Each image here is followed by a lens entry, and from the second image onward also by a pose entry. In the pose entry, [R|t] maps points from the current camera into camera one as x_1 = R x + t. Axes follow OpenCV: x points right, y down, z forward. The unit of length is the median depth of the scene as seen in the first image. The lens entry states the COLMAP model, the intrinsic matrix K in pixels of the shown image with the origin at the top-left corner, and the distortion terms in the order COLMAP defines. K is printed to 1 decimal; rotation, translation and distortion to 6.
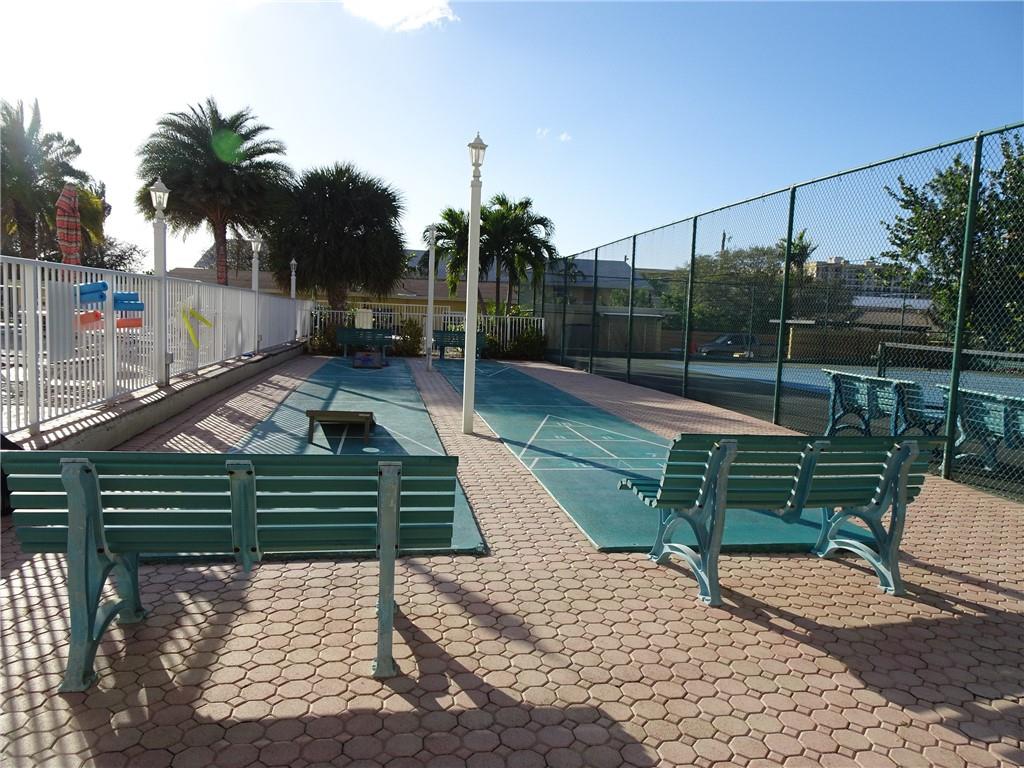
lens RADIAL K [[722.0, 0, 517.0], [0, 722.0, 383.7], [0, 0, 1]] dist [0.012071, -0.002632]
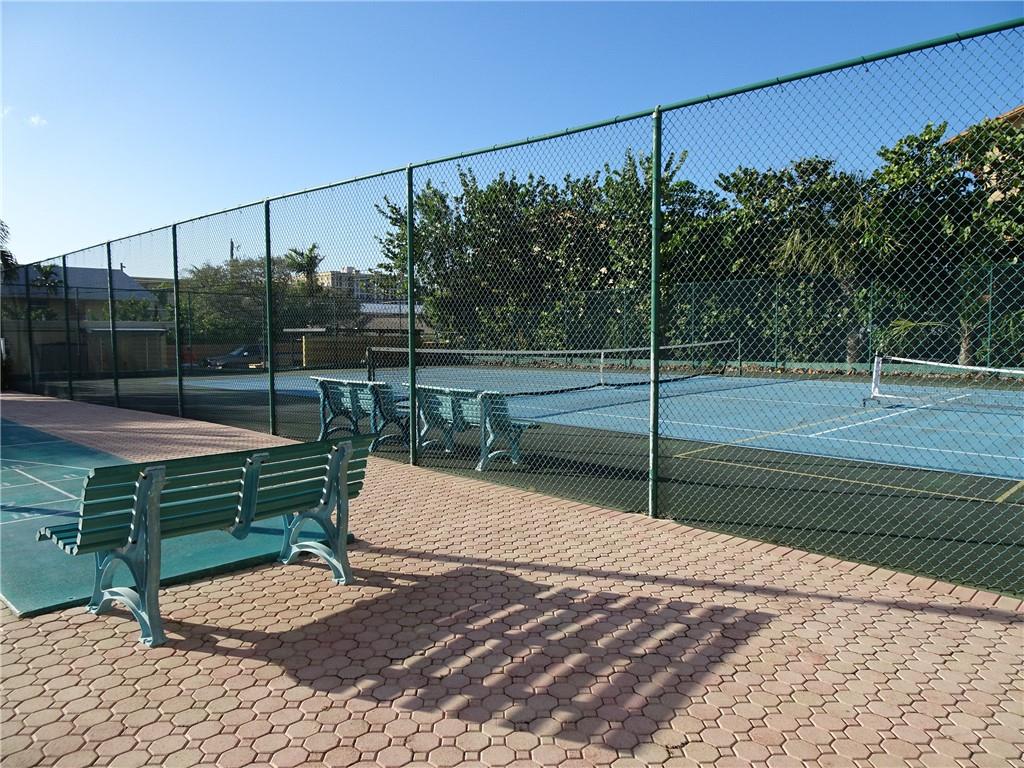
lens RADIAL K [[722.0, 0, 517.0], [0, 722.0, 383.7], [0, 0, 1]] dist [0.012071, -0.002632]
pose [[0.810818, -0.084188, 0.579213, 0.115386], [0.090660, 0.995723, 0.017816, -0.003701], [-0.578235, 0.038066, 0.814982, -0.039405]]
